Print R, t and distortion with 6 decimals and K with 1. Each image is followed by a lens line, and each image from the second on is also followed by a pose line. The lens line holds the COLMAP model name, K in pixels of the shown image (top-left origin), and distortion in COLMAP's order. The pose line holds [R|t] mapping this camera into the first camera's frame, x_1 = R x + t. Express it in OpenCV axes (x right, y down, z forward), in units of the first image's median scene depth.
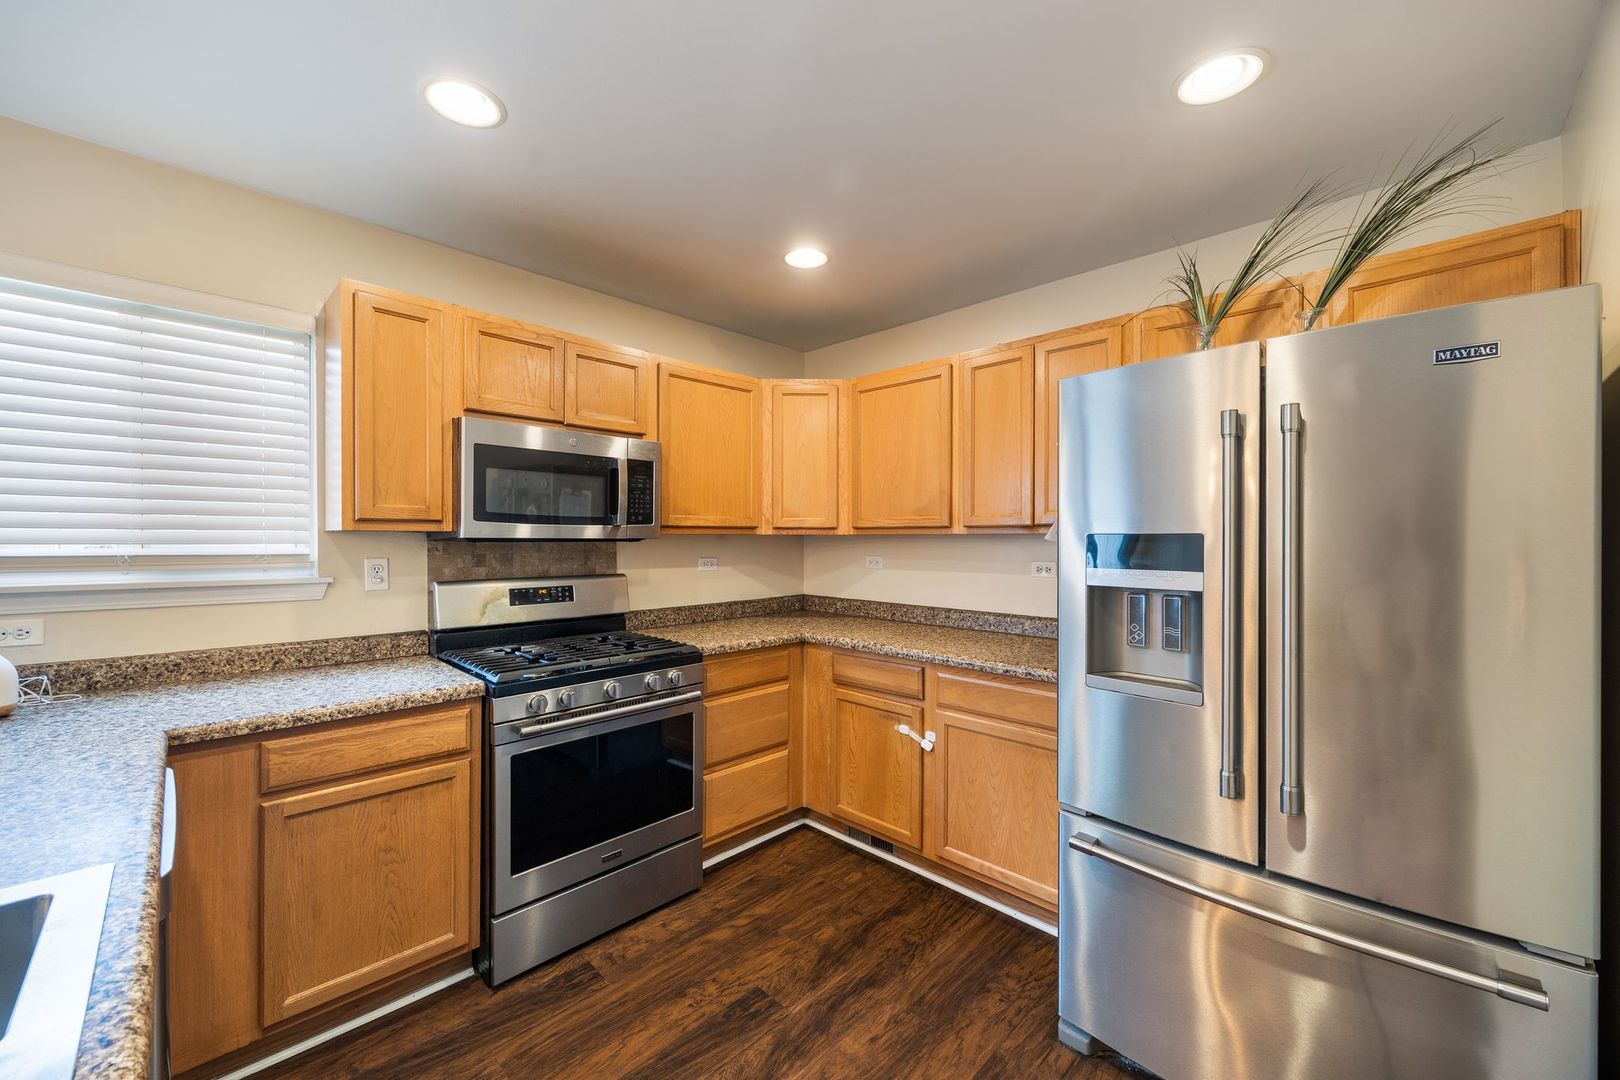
lens RADIAL K [[631.6, 0, 806.4], [0, 631.6, 532.7], [0, 0, 1]] dist [-0.002447, 0.000364]
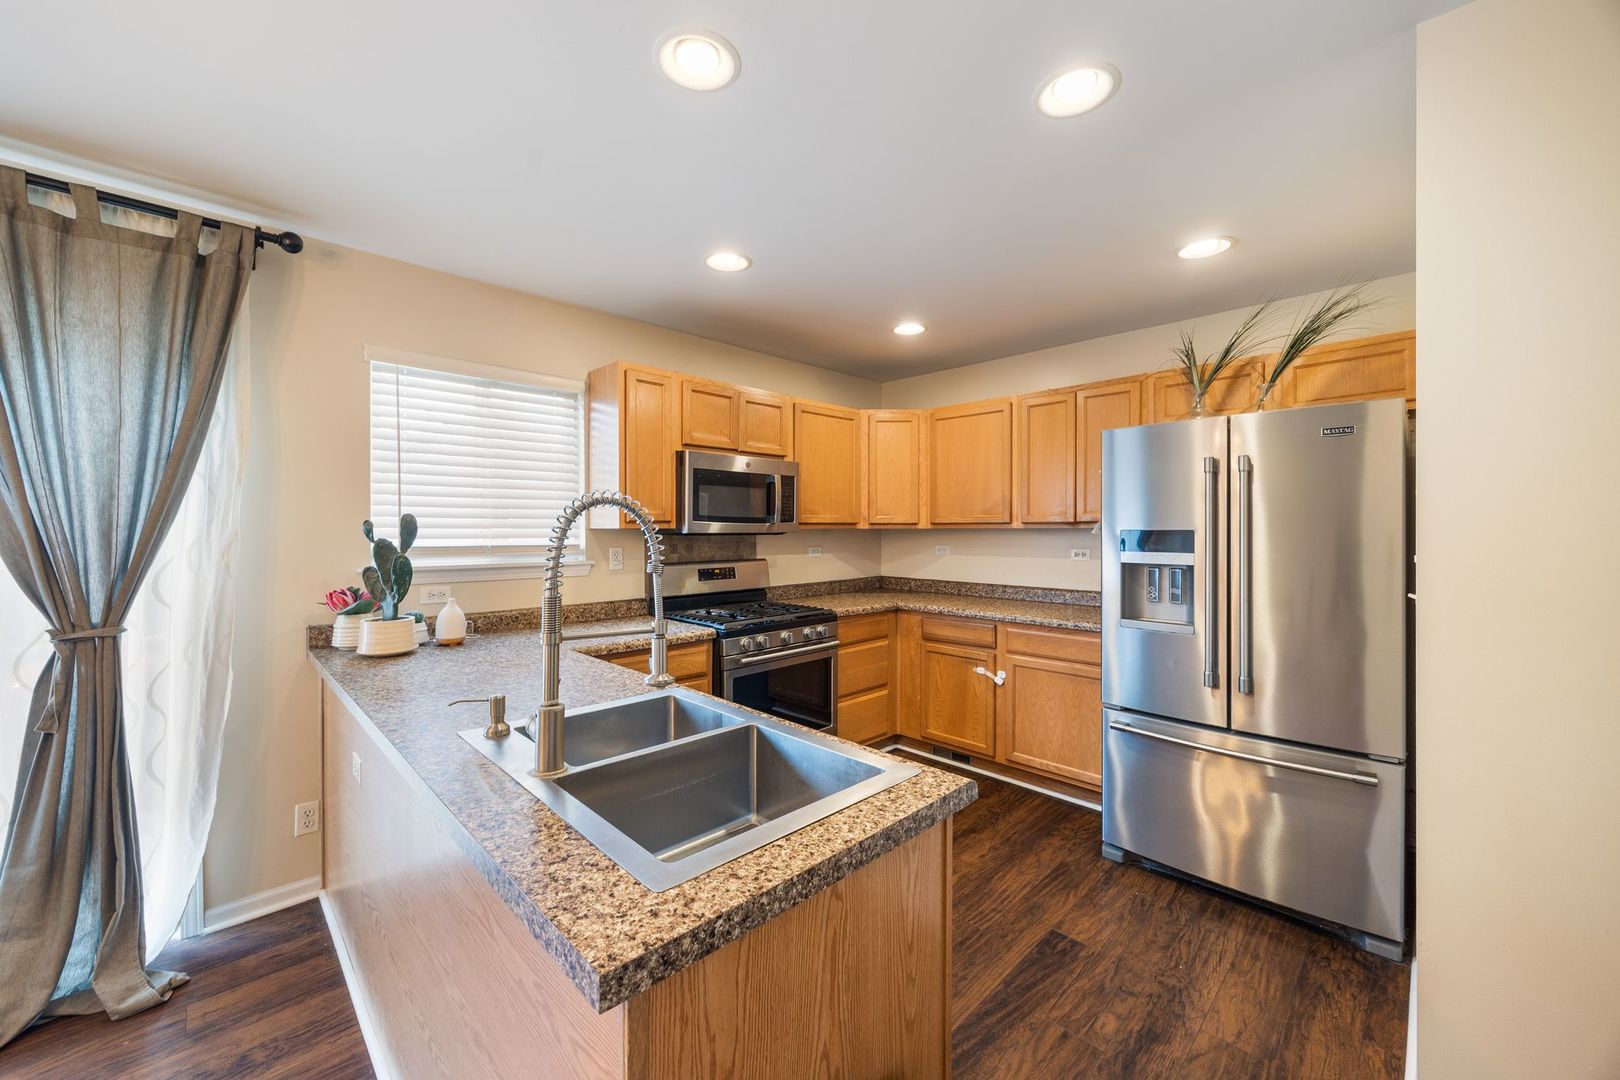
lens RADIAL K [[631.6, 0, 801.6], [0, 631.6, 524.5], [0, 0, 1]] dist [-0.002447, 0.000364]
pose [[0.999879, -0.003503, -0.015125, -0.237545], [0.003545, 0.999990, 0.002762, -0.013912], [0.015116, -0.002816, 0.999882, -0.424415]]
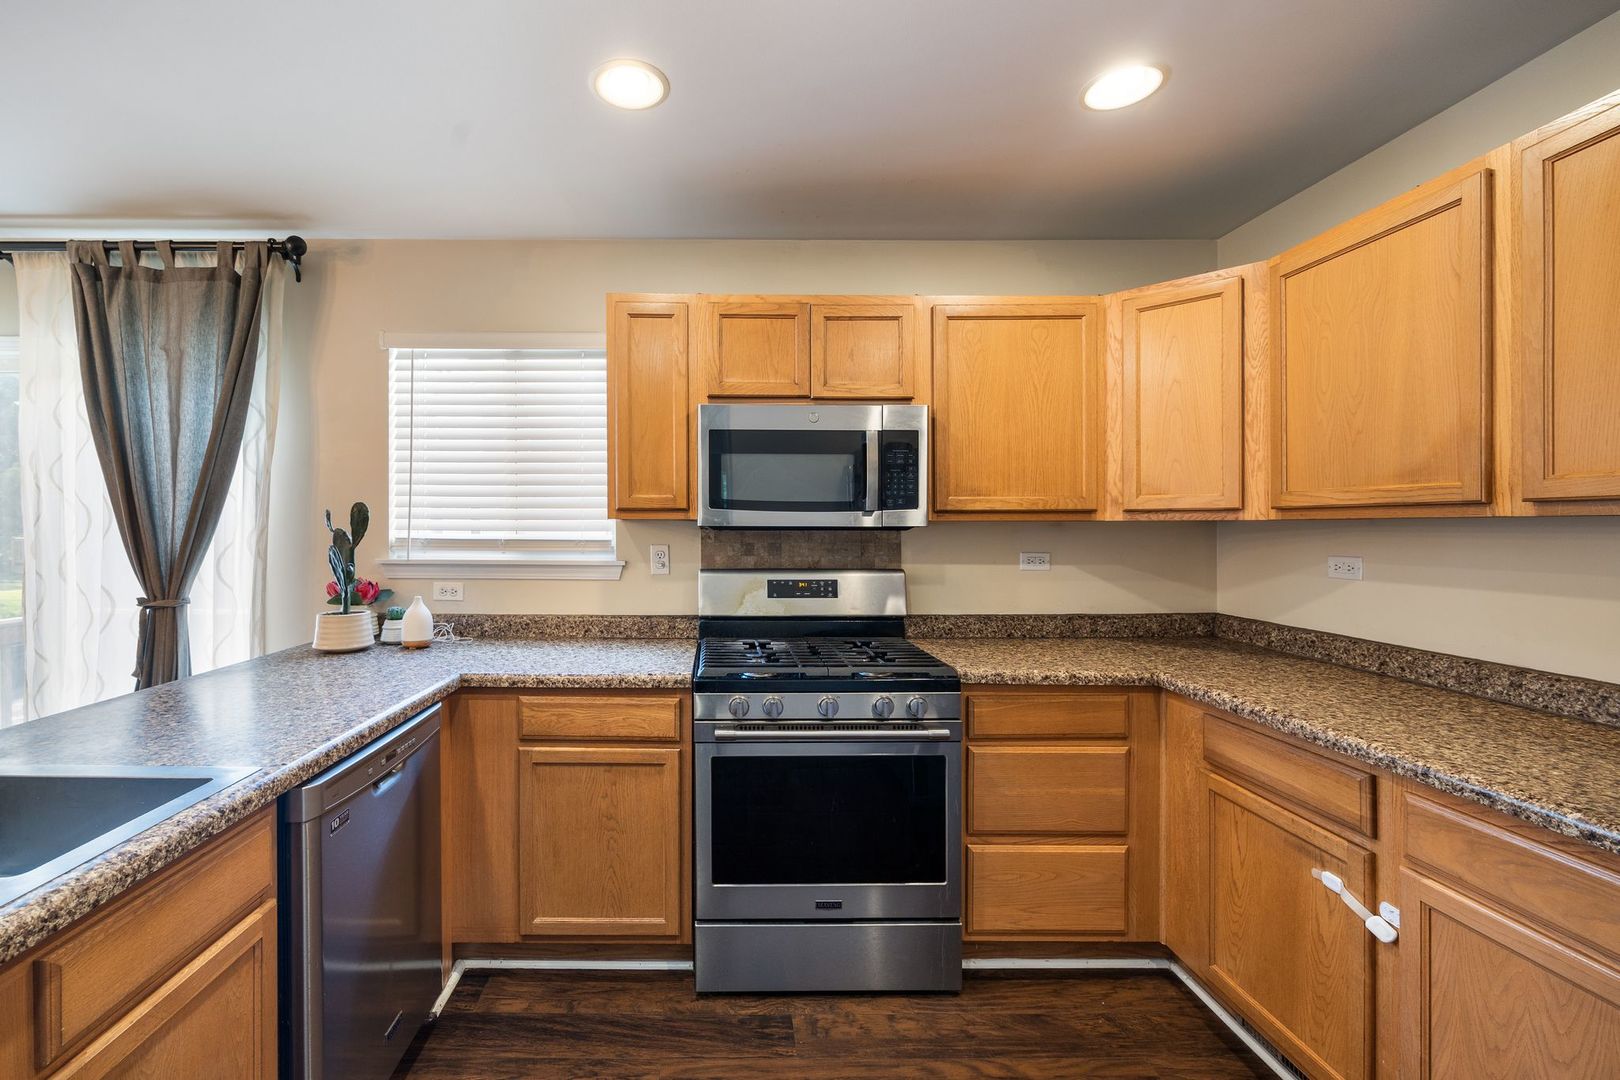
lens RADIAL K [[678.1, 0, 745.0], [0, 678.1, 524.2], [0, 0, 1]] dist [-0.000991, 0.000316]
pose [[0.701861, -0.004172, -0.712302, 0.247012], [0.005904, 0.999983, -0.000039, 0.005422], [0.712289, -0.004178, 0.701873, 0.275953]]
